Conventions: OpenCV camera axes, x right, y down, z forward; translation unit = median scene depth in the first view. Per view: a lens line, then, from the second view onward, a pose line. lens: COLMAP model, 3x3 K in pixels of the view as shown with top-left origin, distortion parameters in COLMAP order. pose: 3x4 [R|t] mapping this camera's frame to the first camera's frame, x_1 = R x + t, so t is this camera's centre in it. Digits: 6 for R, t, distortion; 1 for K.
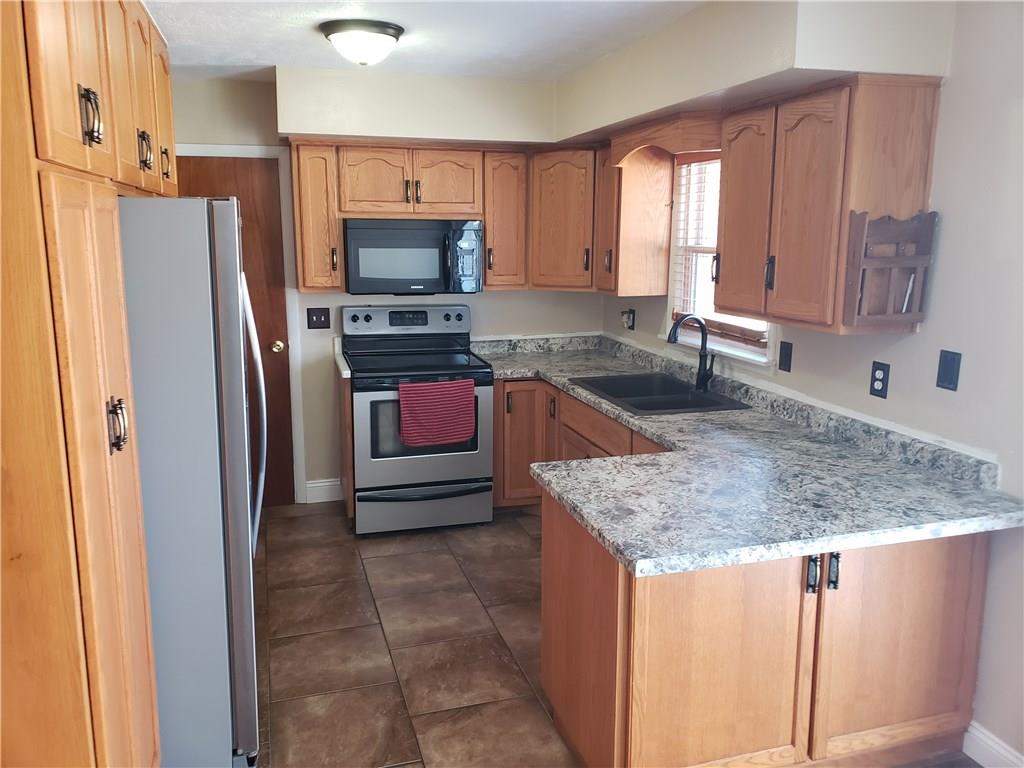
lens RADIAL K [[792.7, 0, 483.5], [0, 792.7, 387.0], [0, 0, 1]] dist [0.054962, -0.060140]
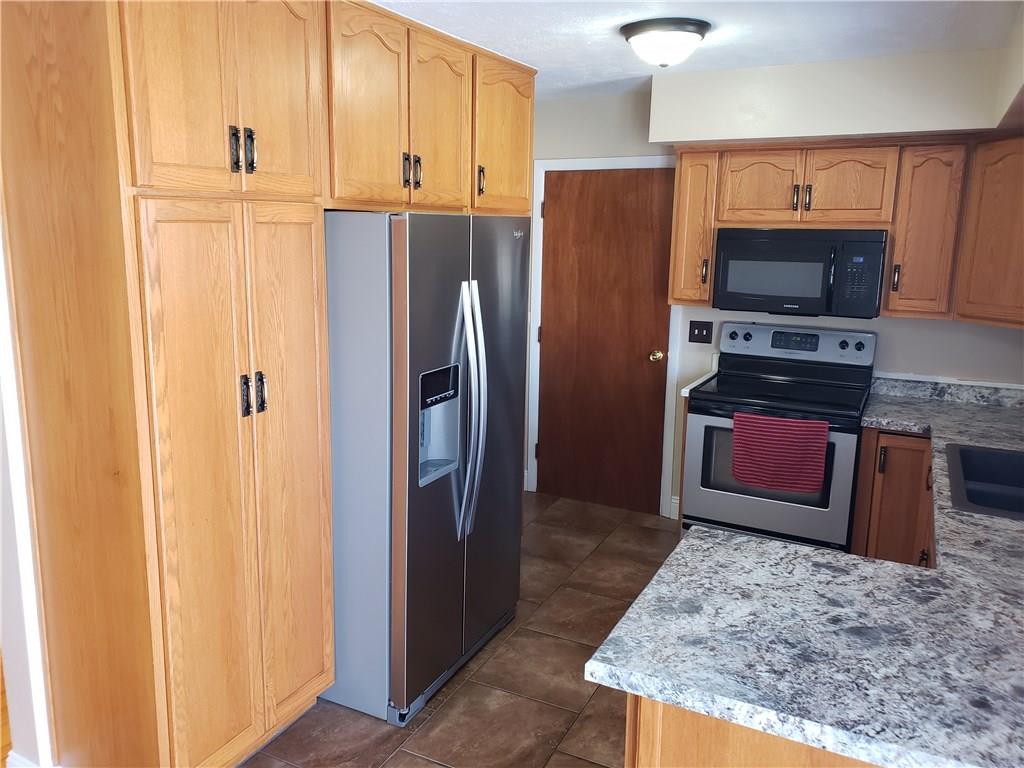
lens RADIAL K [[792.7, 0, 515.2], [0, 792.7, 388.3], [0, 0, 1]] dist [0.054962, -0.060140]
pose [[0.719673, 0.145674, -0.678859, 0.317274], [-0.146286, 0.987608, 0.056846, -0.044598], [0.678728, 0.058397, 0.732064, 0.163242]]
